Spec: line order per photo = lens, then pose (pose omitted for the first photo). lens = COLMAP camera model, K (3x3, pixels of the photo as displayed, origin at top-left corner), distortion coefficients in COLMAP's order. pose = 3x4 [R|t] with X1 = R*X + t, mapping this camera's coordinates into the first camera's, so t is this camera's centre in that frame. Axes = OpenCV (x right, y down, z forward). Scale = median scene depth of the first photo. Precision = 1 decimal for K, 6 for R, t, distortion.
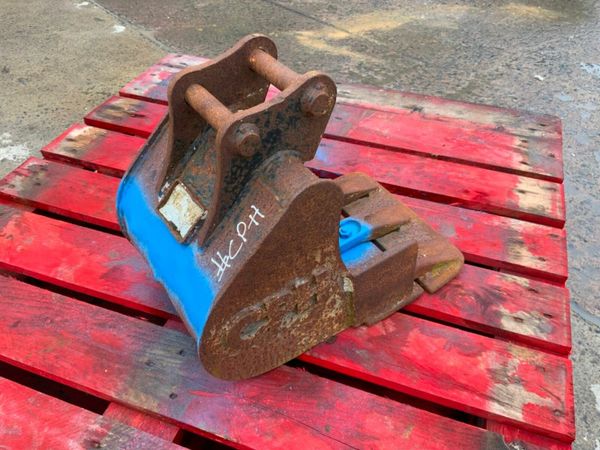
lens RADIAL K [[501.3, 0, 300.0], [0, 501.3, 225.0], [0, 0, 1]] dist [0.062324, -0.128632]
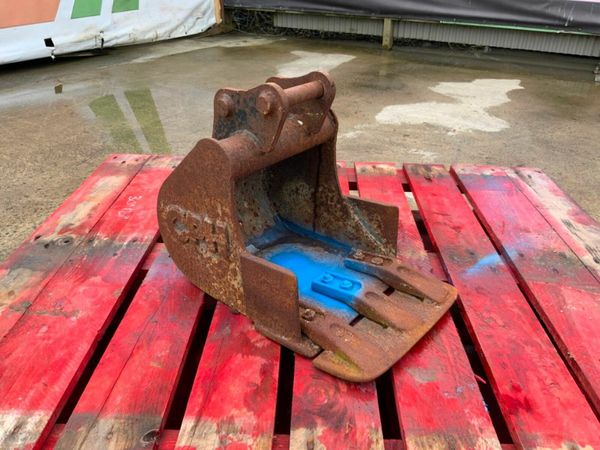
lens RADIAL K [[501.3, 0, 300.0], [0, 501.3, 225.0], [0, 0, 1]] dist [0.062324, -0.128632]
pose [[0.305135, 0.448713, -0.839970, 0.927495], [-0.652809, 0.740742, 0.158561, -0.191996], [0.693349, 0.499958, 0.518950, 0.364899]]
